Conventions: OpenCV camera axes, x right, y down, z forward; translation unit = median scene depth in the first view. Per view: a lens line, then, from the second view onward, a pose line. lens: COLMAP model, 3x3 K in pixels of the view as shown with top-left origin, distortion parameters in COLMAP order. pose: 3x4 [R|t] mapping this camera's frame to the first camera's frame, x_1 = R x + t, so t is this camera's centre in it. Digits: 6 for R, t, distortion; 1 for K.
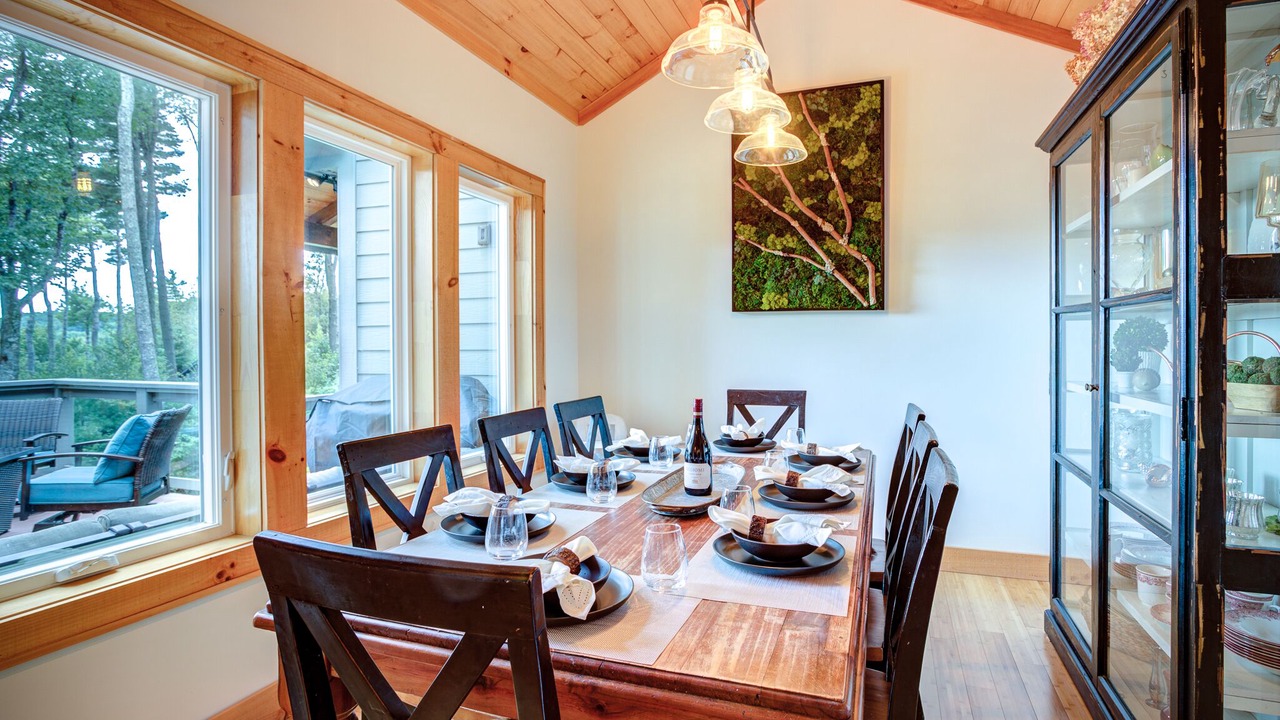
lens RADIAL K [[620.6, 0, 644.9], [0, 620.6, 347.9], [0, 0, 1]] dist [-0.006066, -0.000622]
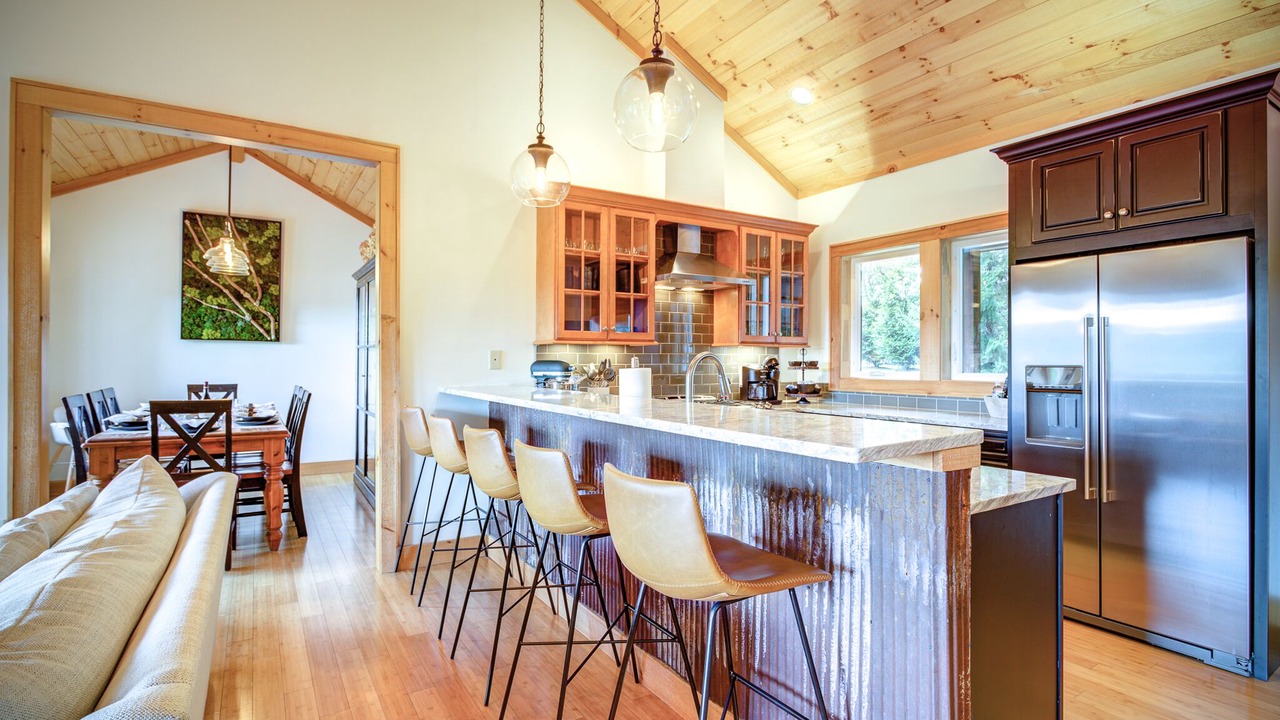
lens RADIAL K [[620.6, 0, 643.6], [0, 620.6, 351.7], [0, 0, 1]] dist [-0.006066, -0.000622]
pose [[0.592038, 0.019661, 0.805670, -0.477889], [-0.004553, 0.999768, -0.021052, 0.004278], [-0.805897, 0.008795, 0.591990, -1.015572]]
